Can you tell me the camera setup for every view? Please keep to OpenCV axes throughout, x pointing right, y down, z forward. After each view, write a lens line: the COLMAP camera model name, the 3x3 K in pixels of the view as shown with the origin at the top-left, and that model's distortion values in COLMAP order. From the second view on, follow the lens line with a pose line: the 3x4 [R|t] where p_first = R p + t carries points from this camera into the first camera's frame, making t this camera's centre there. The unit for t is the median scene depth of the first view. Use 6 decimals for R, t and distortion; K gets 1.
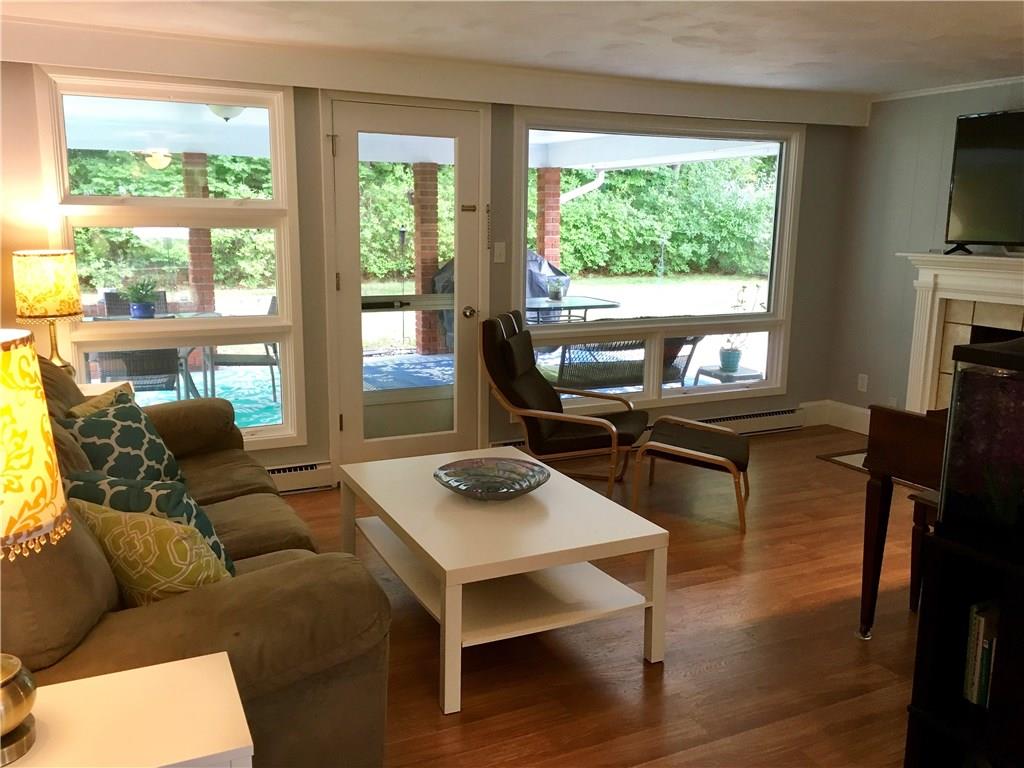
lens RADIAL K [[859.9, 0, 511.2], [0, 859.9, 381.9], [0, 0, 1]] dist [0.063923, -0.067597]
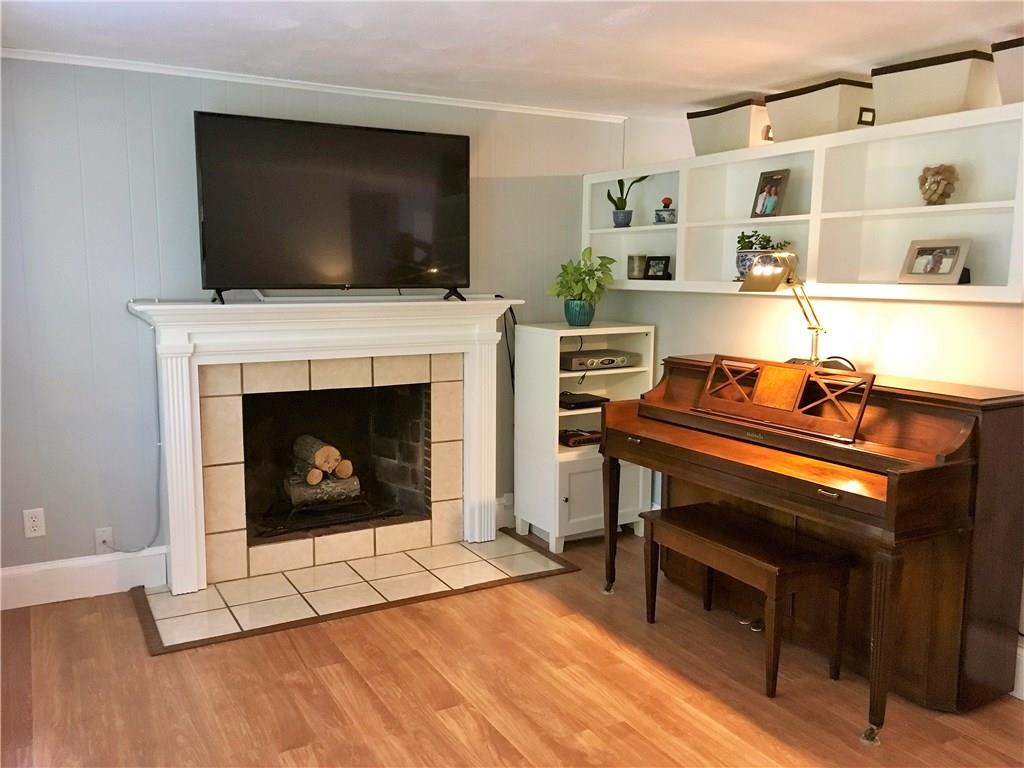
lens RADIAL K [[859.9, 0, 510.3], [0, 859.9, 383.5], [0, 0, 1]] dist [0.063923, -0.067597]
pose [[-0.043557, -0.142998, 0.988764, -0.234191], [0.183913, 0.971641, 0.148624, -0.148435], [-0.981977, 0.188321, -0.016022, 0.806695]]
